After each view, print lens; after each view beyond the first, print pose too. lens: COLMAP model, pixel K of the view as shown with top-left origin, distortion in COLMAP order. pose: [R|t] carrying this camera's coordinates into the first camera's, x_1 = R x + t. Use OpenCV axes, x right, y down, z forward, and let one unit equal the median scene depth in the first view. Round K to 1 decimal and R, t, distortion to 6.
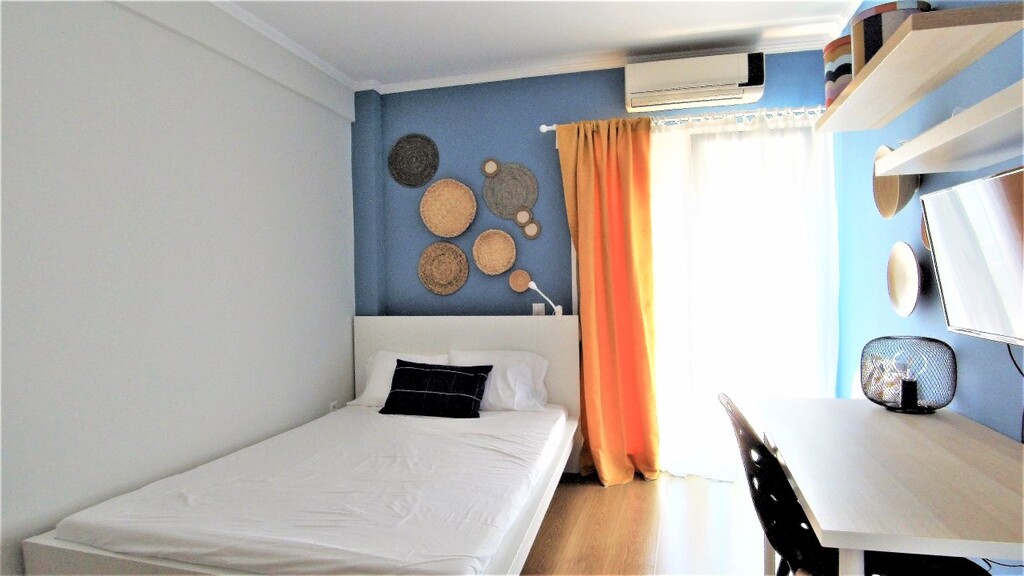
lens RADIAL K [[546.3, 0, 508.2], [0, 546.3, 285.0], [0, 0, 1]] dist [-0.032578, 0.003239]
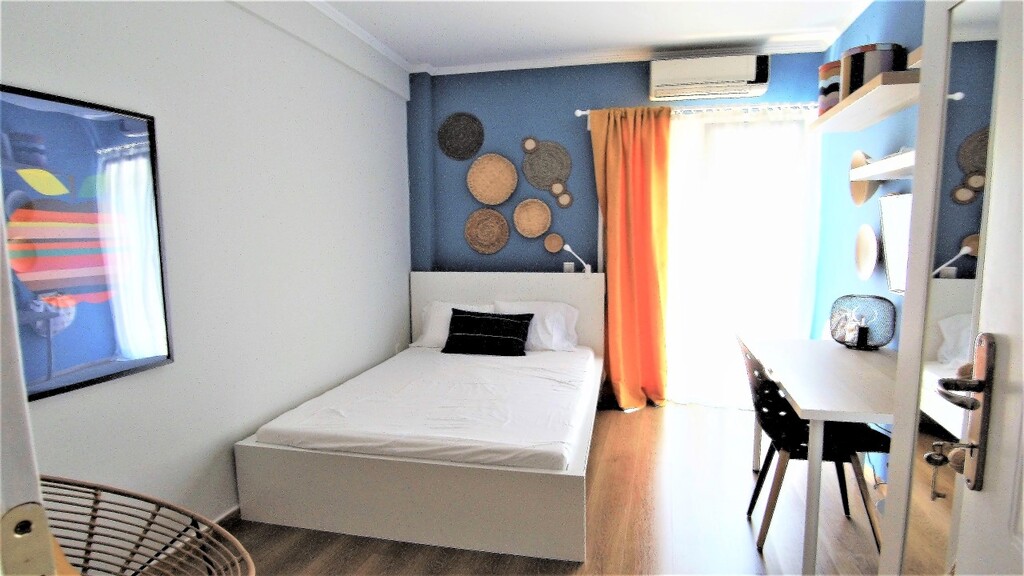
lens RADIAL K [[546.3, 0, 511.4], [0, 546.3, 292.0], [0, 0, 1]] dist [-0.032578, 0.003239]
pose [[0.999282, 0.004527, 0.037620, -0.128740], [-0.008563, 0.994135, 0.107811, -0.032833], [-0.036911, -0.108056, 0.993459, -0.203299]]
